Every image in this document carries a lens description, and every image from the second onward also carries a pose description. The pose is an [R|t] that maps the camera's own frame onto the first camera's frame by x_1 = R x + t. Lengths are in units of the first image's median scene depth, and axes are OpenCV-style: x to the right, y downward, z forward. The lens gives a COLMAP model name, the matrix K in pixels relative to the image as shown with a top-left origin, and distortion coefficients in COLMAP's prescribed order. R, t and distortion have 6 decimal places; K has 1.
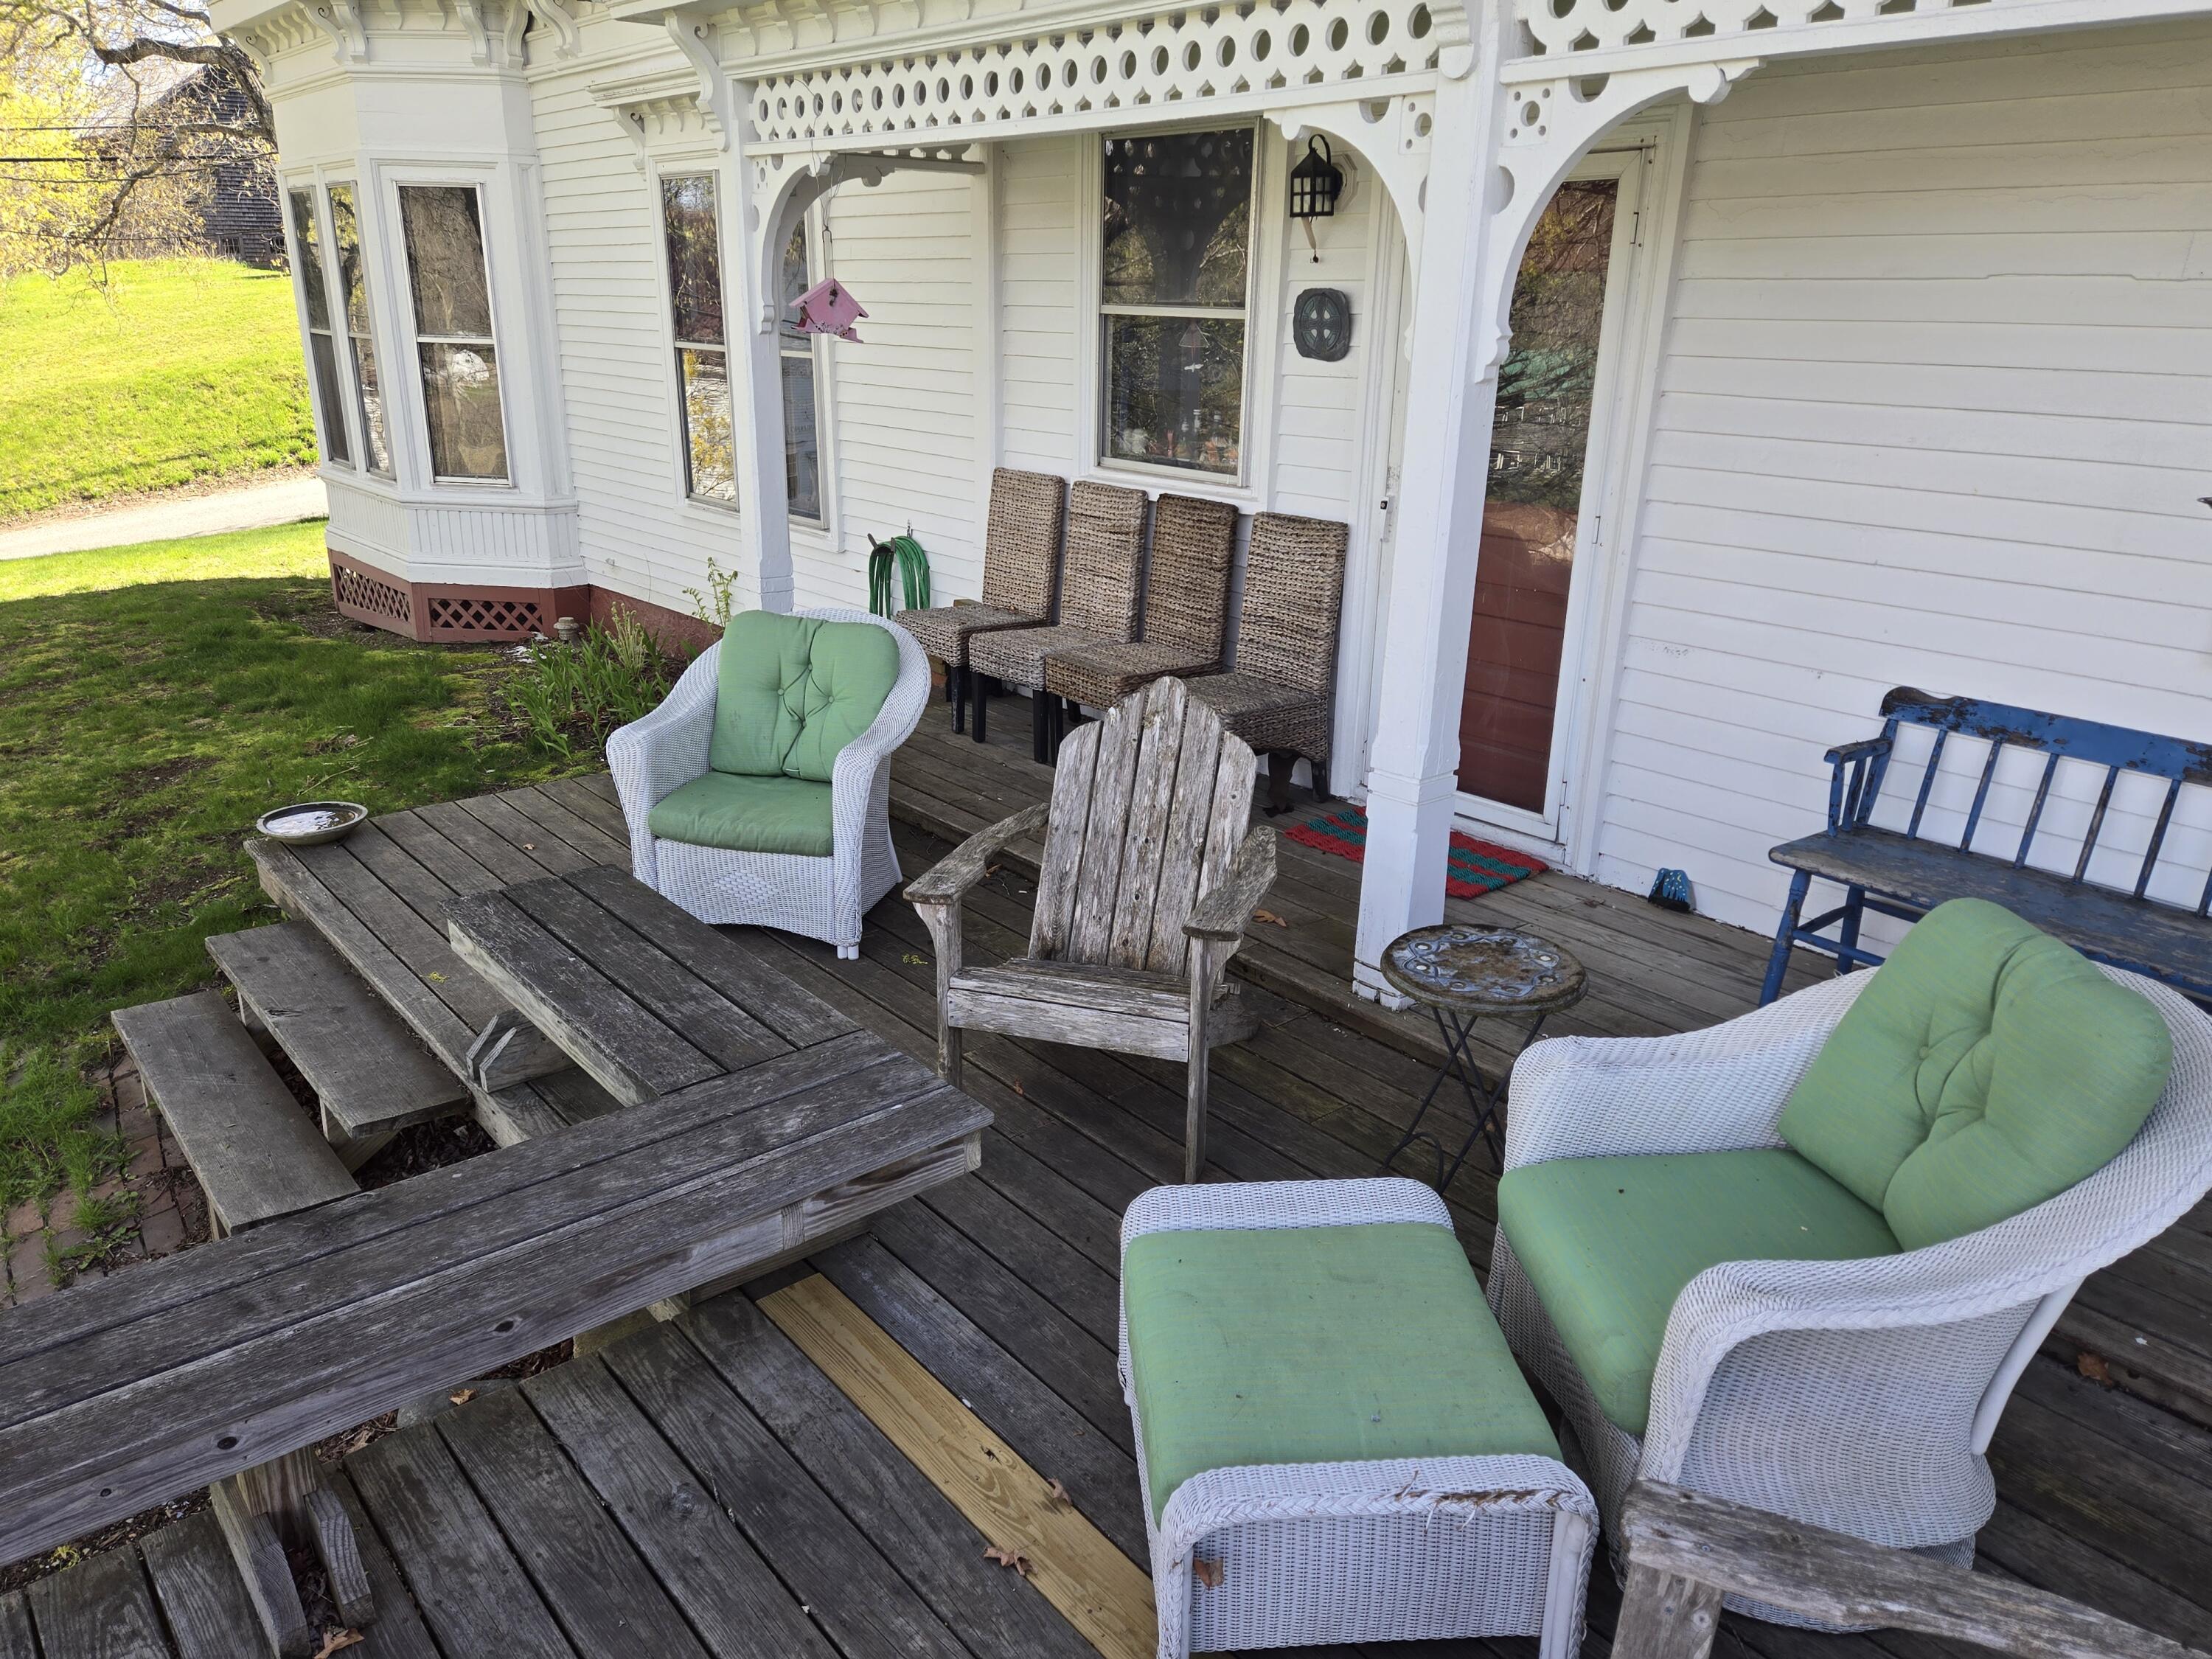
lens RADIAL K [[1563.2, 0, 1099.4], [0, 1563.2, 845.3], [0, 0, 1]] dist [0.076831, -0.058970]
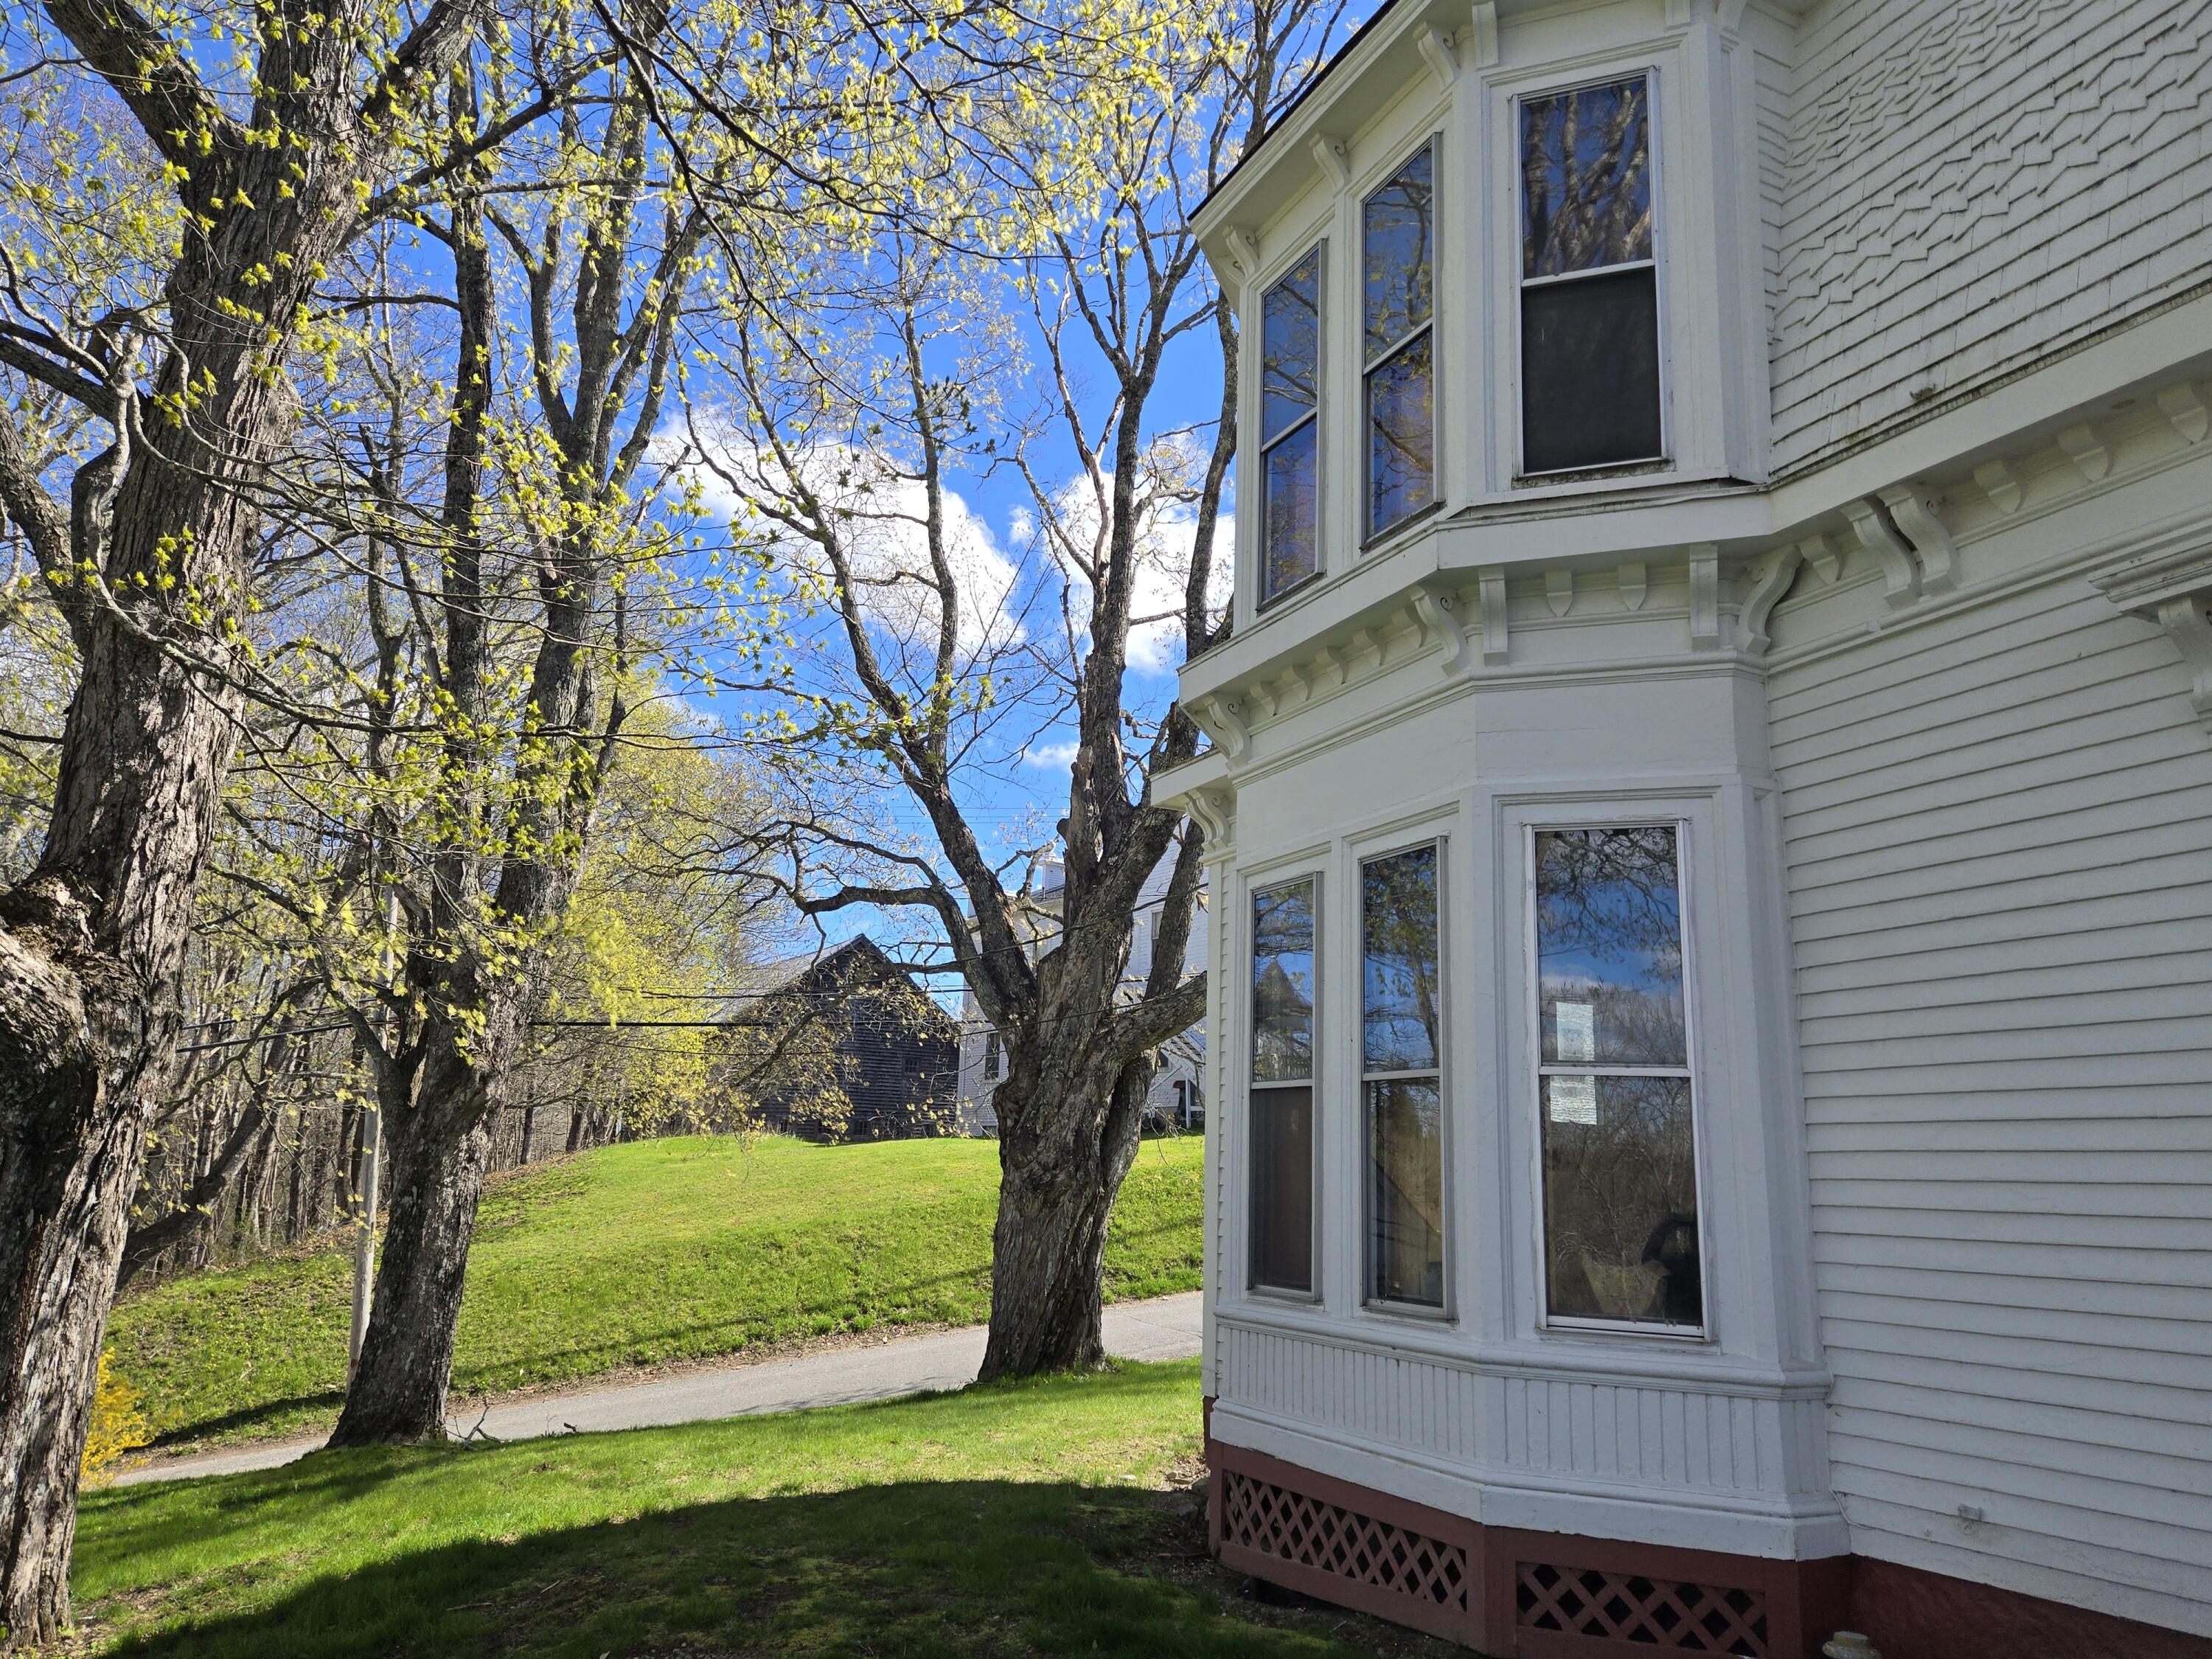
lens RADIAL K [[1563.2, 0, 1103.5], [0, 1563.2, 833.1], [0, 0, 1]] dist [0.076831, -0.058970]
pose [[0.970766, -0.036054, -0.237304, -0.428383], [-0.095939, 0.847964, -0.521299, -0.076863], [0.220020, 0.528826, 0.819716, 0.438143]]
